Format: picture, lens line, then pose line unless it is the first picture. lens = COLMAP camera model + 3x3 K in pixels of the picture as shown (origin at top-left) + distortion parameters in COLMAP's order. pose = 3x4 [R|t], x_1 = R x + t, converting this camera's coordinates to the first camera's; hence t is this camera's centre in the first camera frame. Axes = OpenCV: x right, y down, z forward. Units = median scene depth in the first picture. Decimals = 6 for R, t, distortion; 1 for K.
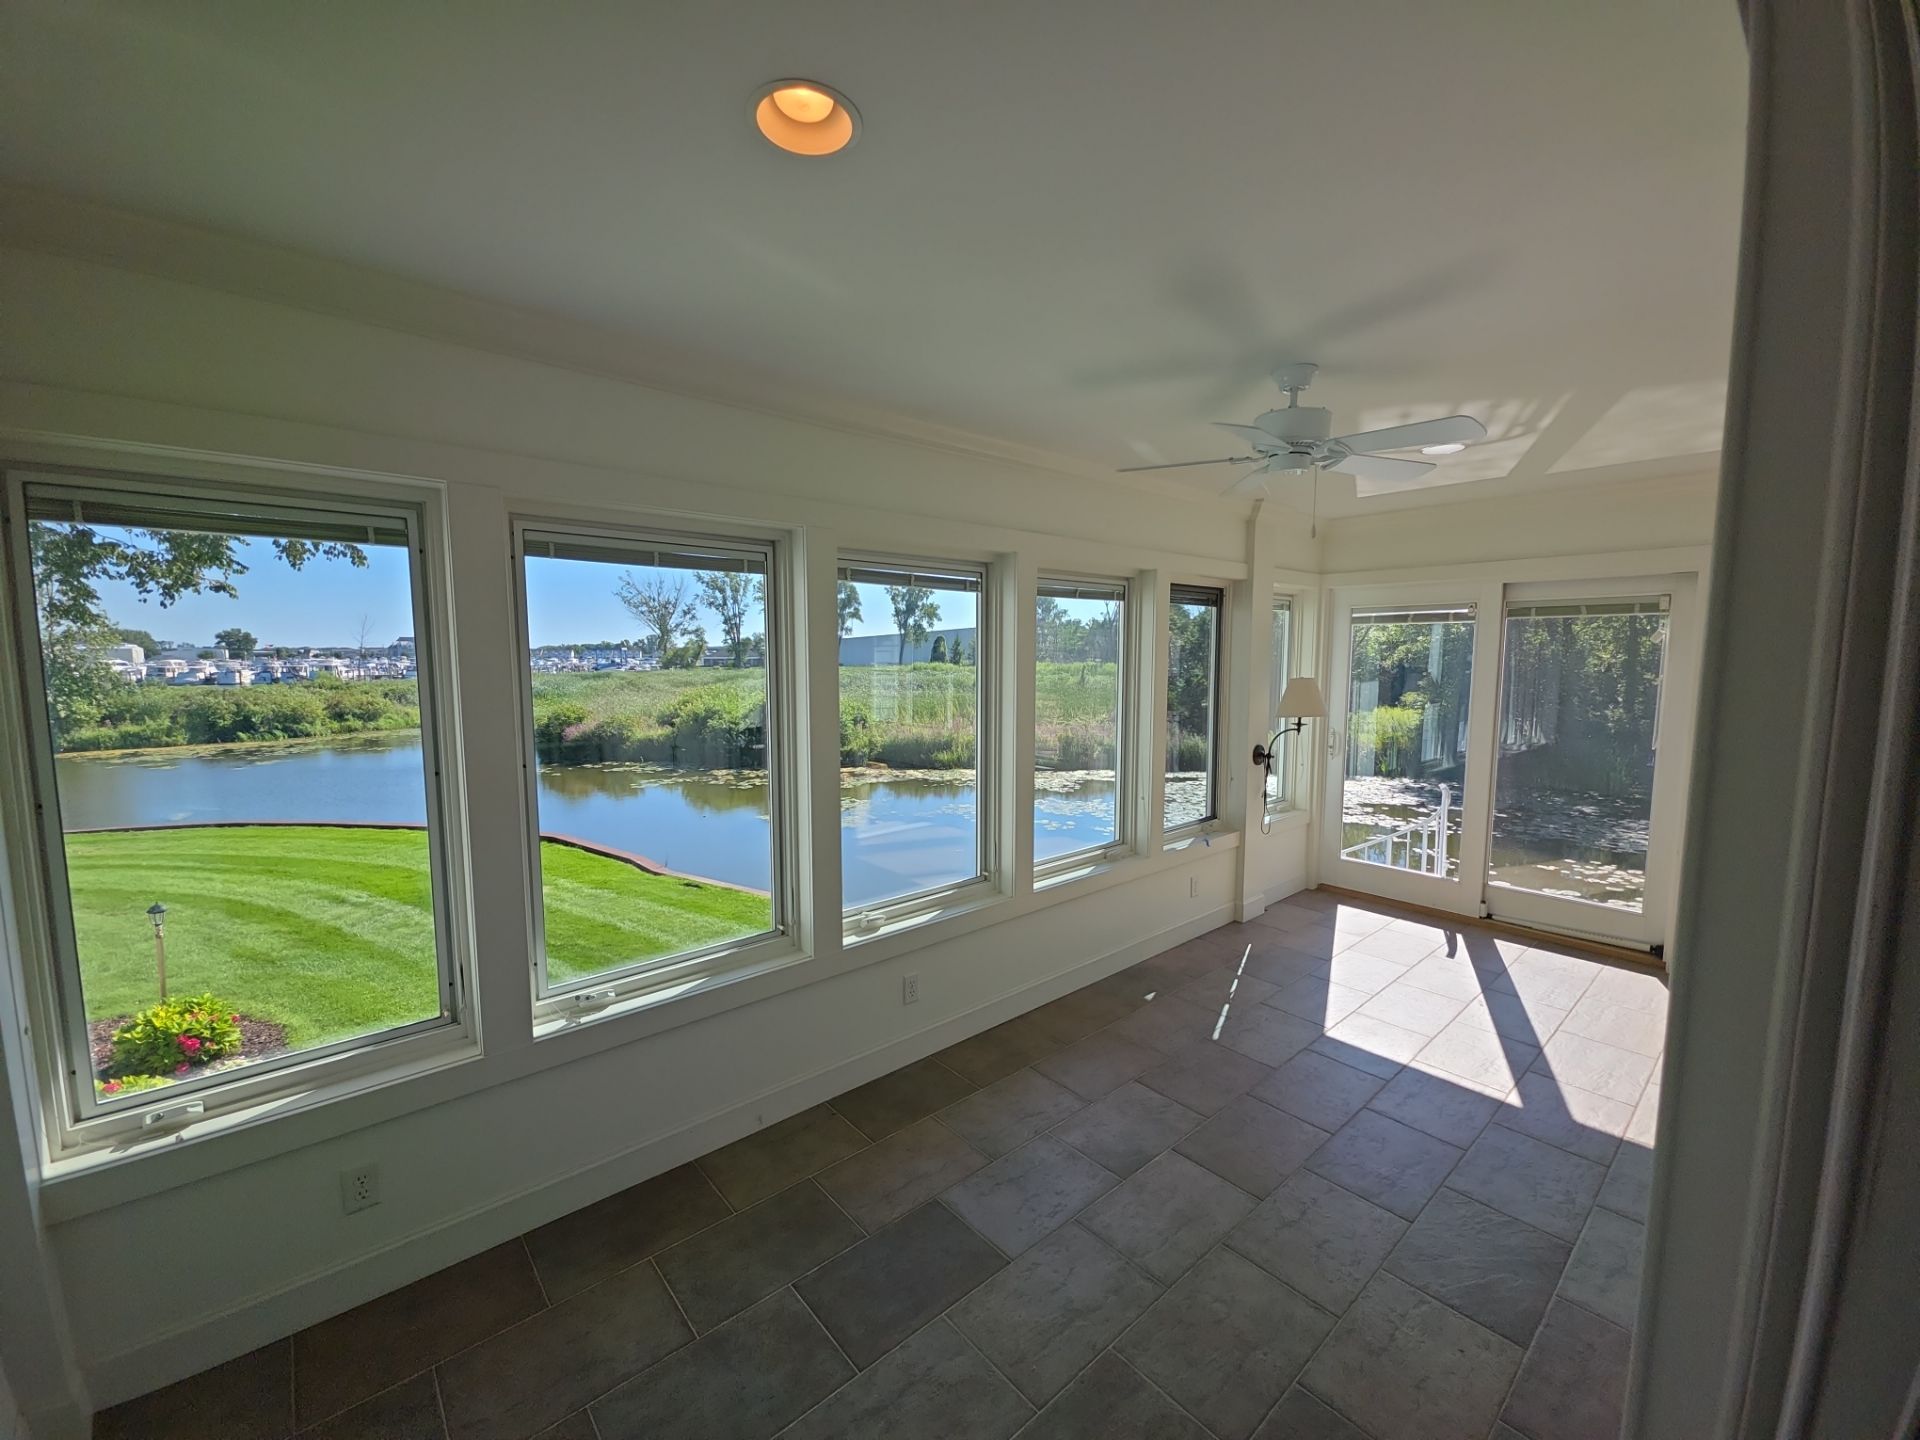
lens RADIAL K [[753.7, 0, 960.0], [0, 753.7, 720.0], [0, 0, 1]] dist [0.001678, -0.007132]
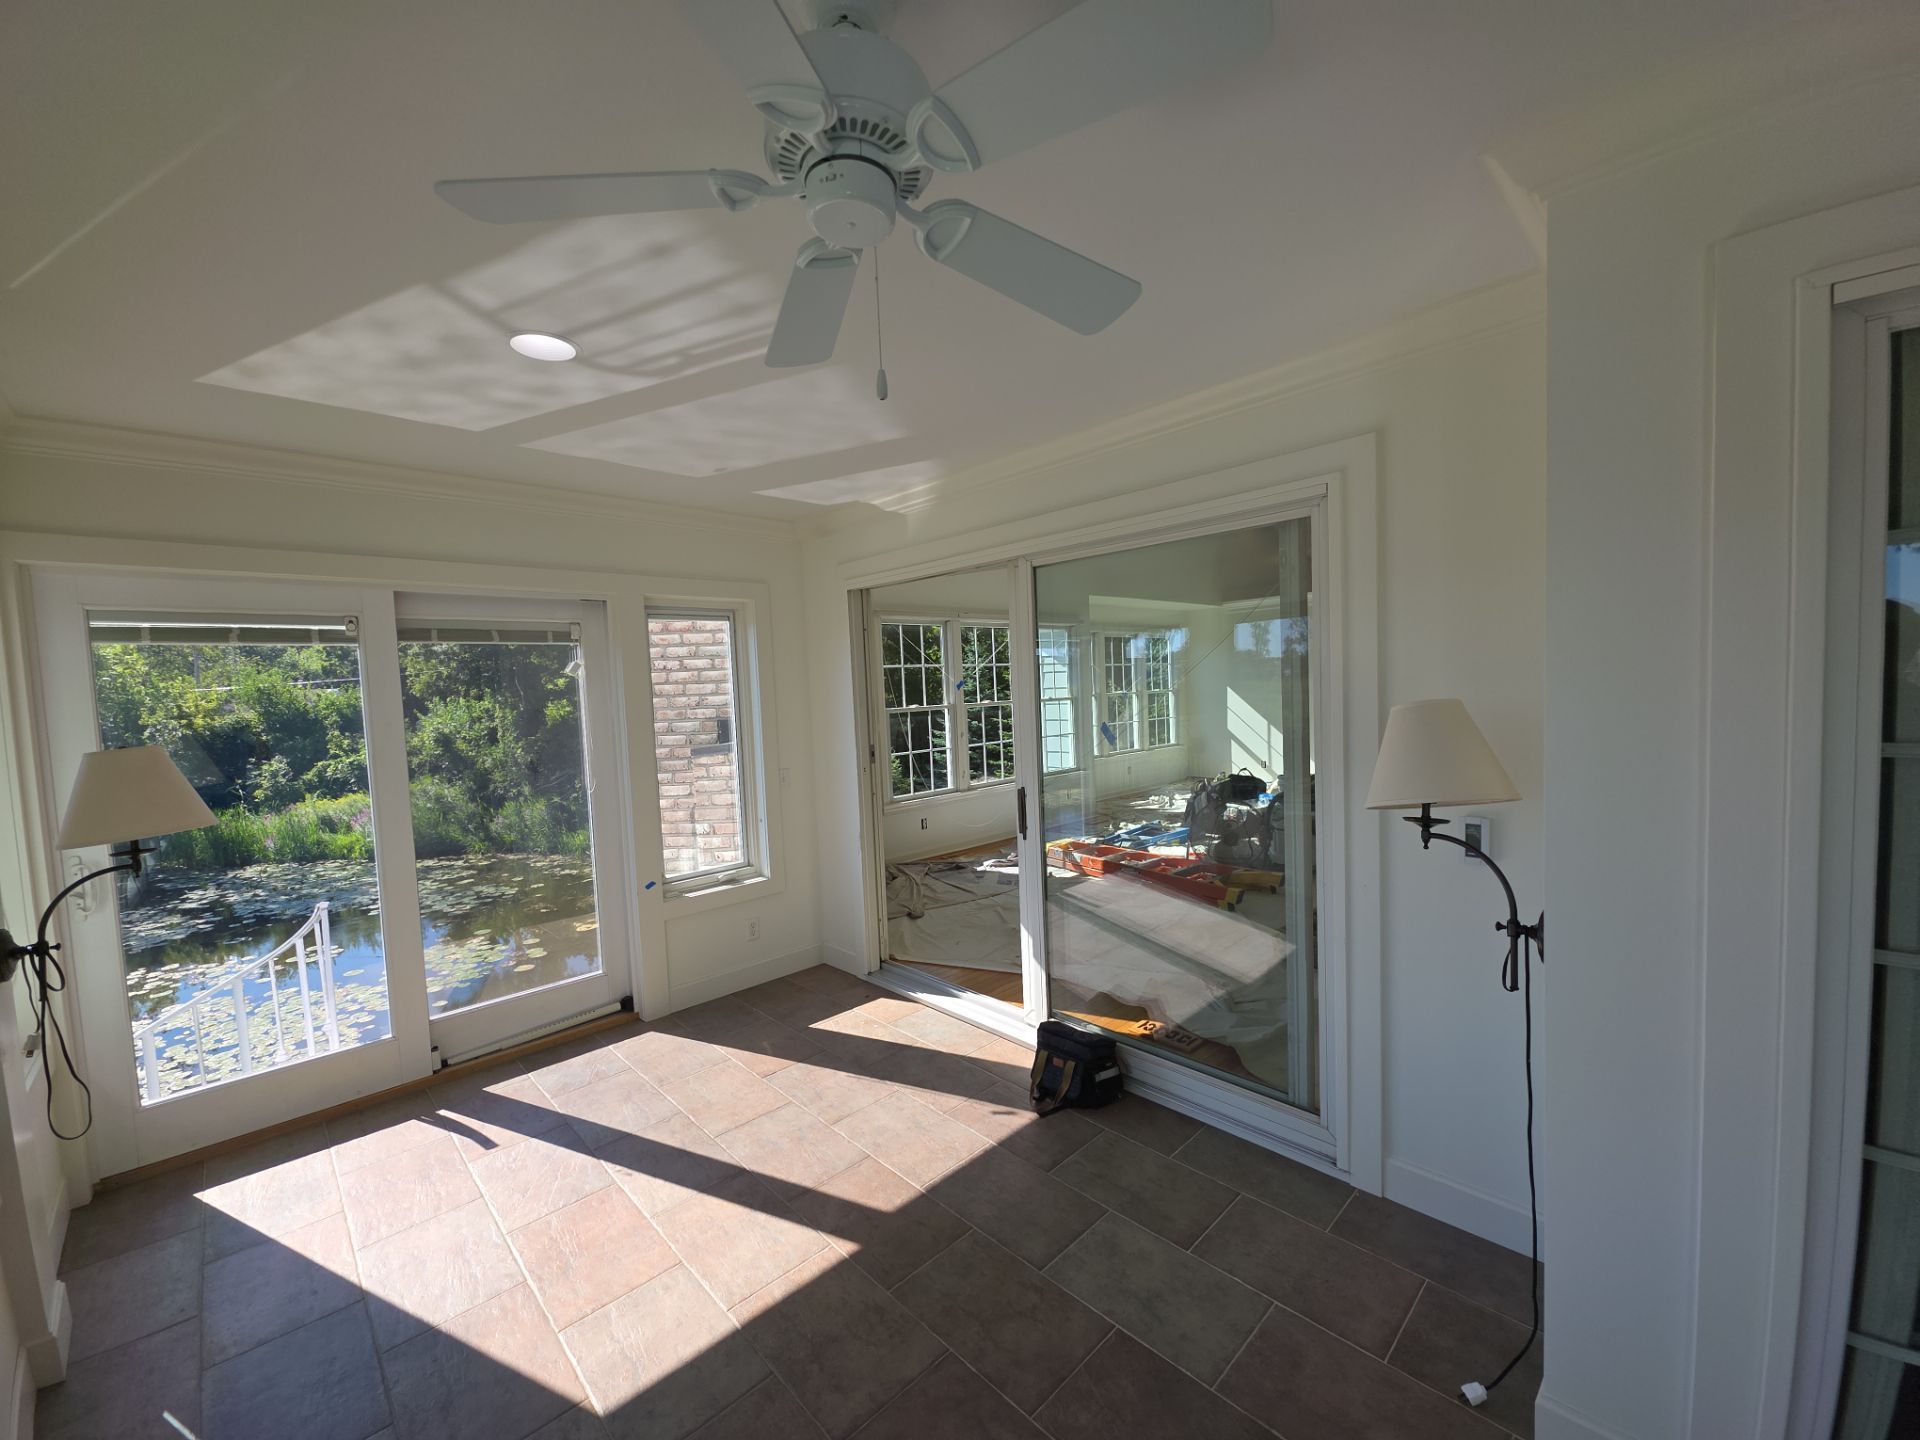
lens RADIAL K [[753.7, 0, 960.0], [0, 753.7, 720.0], [0, 0, 1]] dist [0.001678, -0.007132]
pose [[-0.057156, -0.041289, 0.997511, -0.009990], [0.126833, 0.990749, 0.048276, -0.030928], [-0.990276, 0.129276, -0.051391, 0.536295]]
